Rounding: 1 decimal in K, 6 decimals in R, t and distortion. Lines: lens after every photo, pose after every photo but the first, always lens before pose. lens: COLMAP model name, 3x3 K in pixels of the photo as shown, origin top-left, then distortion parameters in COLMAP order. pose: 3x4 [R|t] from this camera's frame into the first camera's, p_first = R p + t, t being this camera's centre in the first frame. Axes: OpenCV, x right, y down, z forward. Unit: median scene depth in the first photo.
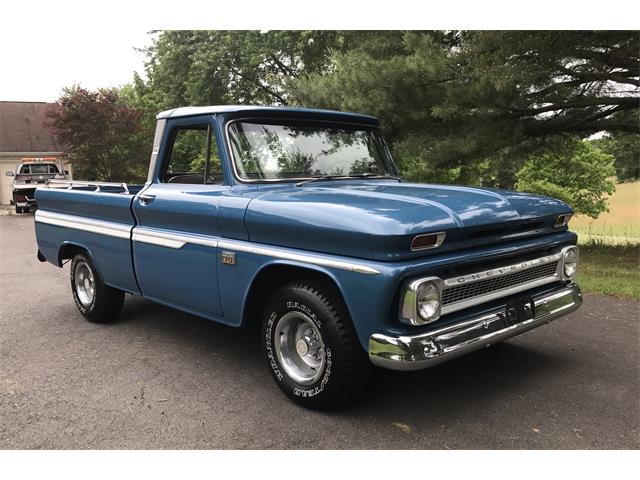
lens RADIAL K [[613.9, 0, 320.0], [0, 613.9, 240.0], [0, 0, 1]] dist [0.003896, 0.011530]
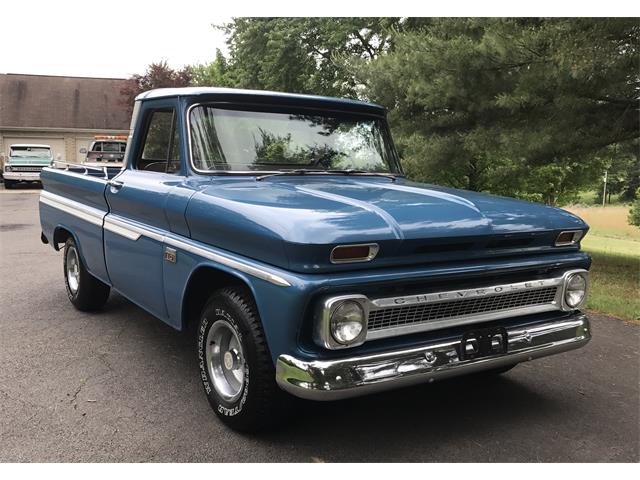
lens RADIAL K [[664.0, 0, 320.0], [0, 664.0, 240.0], [0, 0, 1]] dist [0.001968, 0.000464]
pose [[0.980367, 0.067206, -0.185376, 0.232747], [-0.065195, 0.997729, 0.016932, -0.022386], [0.186093, -0.004514, 0.982522, 0.061761]]
